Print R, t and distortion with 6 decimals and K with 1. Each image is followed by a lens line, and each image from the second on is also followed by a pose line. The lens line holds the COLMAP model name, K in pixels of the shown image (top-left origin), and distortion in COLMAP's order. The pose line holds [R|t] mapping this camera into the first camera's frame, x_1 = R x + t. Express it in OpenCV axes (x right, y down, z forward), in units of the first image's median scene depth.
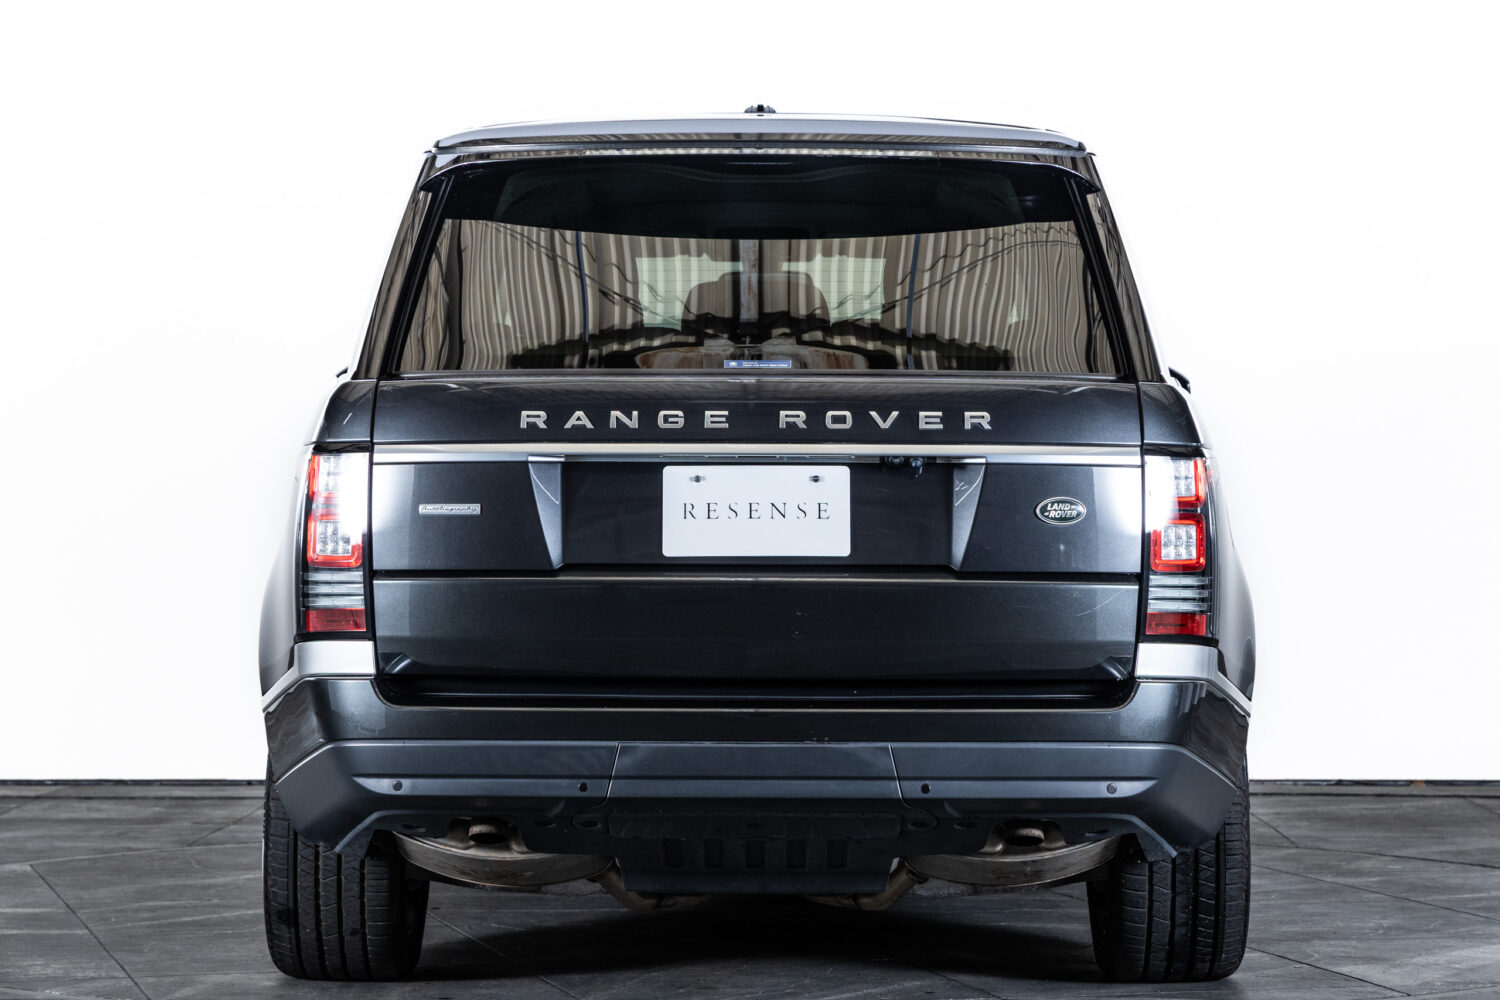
lens RADIAL K [[3153.4, 0, 749.5], [0, 3153.4, 554.8], [0, 0, 1]] dist [0.176640, 0.000000]
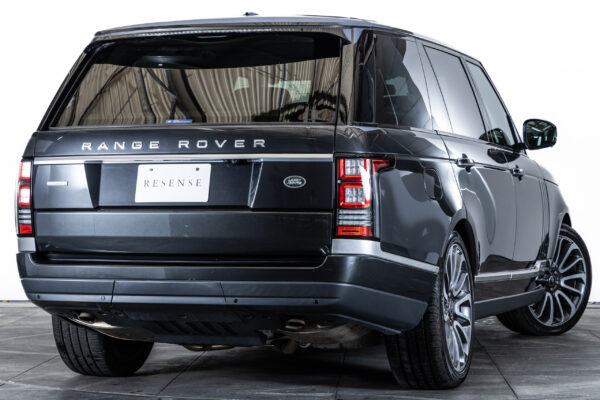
lens RADIAL K [[1426.8, 0, 299.5], [0, 1426.8, 203.1], [0, 0, 1]] dist [0.228039, 0.000000]
pose [[0.947272, -0.006274, -0.320370, 0.437404], [0.006349, 0.999980, -0.000811, 0.002603], [0.320368, -0.001266, 0.947292, 0.009028]]
